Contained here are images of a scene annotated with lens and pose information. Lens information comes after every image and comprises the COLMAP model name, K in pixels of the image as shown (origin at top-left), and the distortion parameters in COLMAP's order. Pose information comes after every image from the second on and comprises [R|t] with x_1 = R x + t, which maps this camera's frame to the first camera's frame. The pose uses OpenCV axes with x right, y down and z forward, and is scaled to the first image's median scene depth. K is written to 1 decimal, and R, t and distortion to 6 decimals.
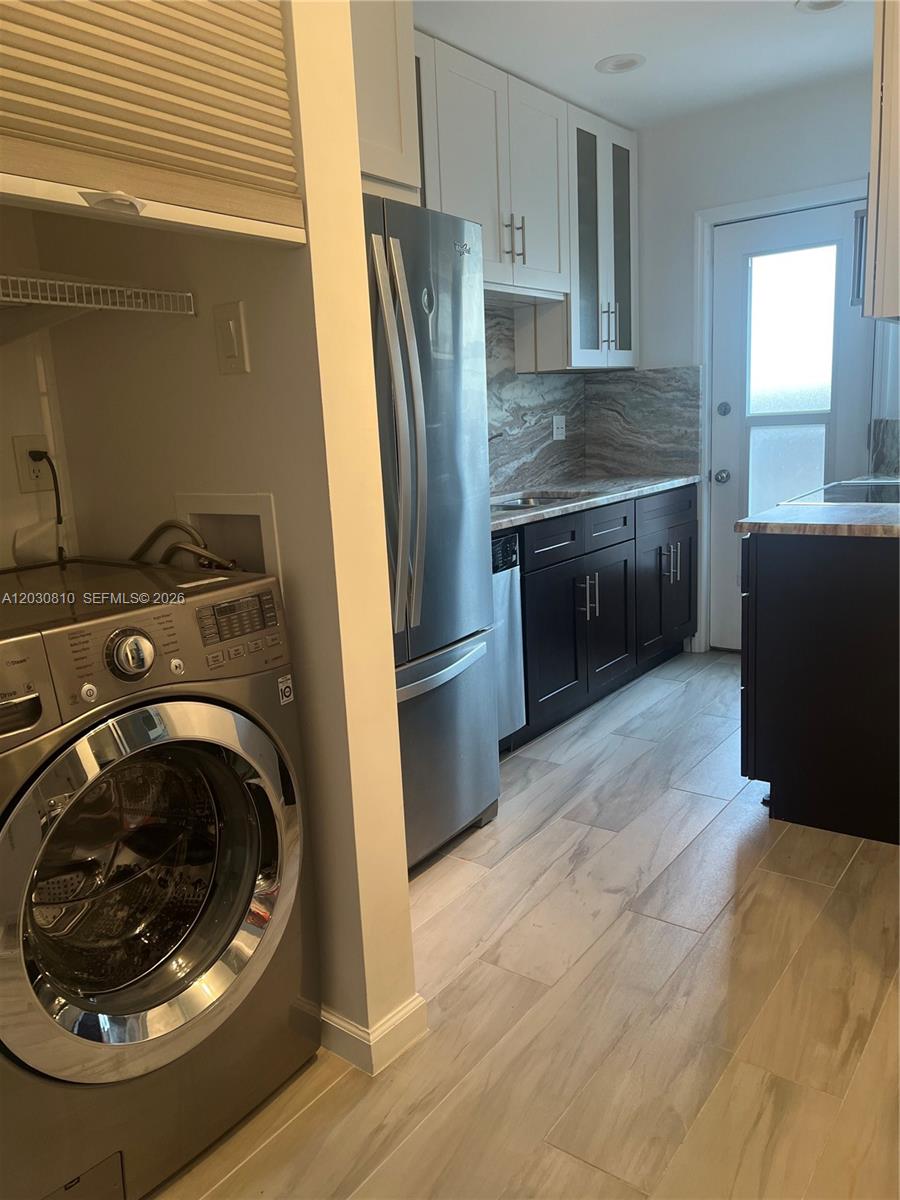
lens RADIAL K [[904.0, 0, 437.7], [0, 904.0, 599.7], [0, 0, 1]] dist [0.057452, -0.063441]
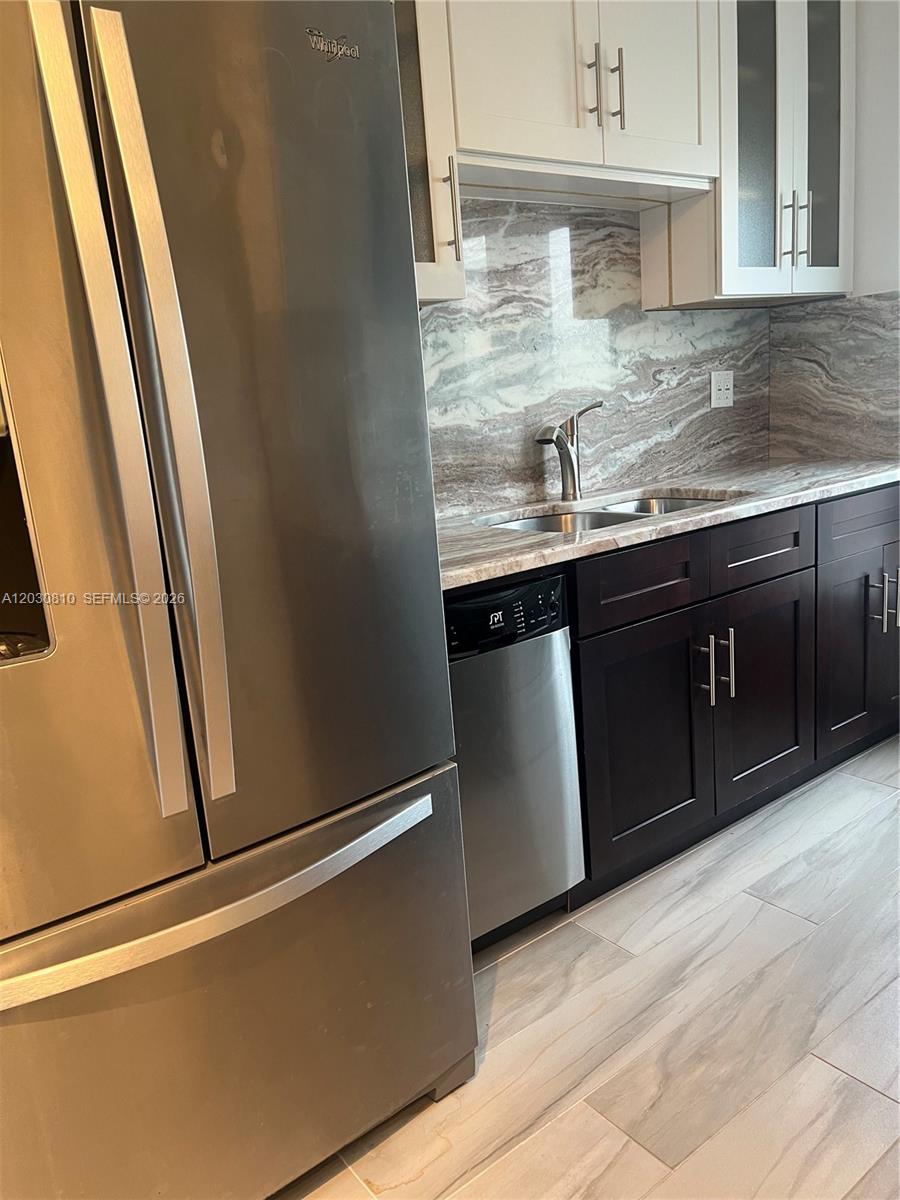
lens RADIAL K [[904.0, 0, 462.5], [0, 904.0, 590.9], [0, 0, 1]] dist [0.057452, -0.063441]
pose [[0.965249, 0.033207, -0.259214, 0.140478], [-0.024325, 0.999004, 0.037398, -0.065140], [0.260198, -0.029793, 0.965096, 0.314526]]
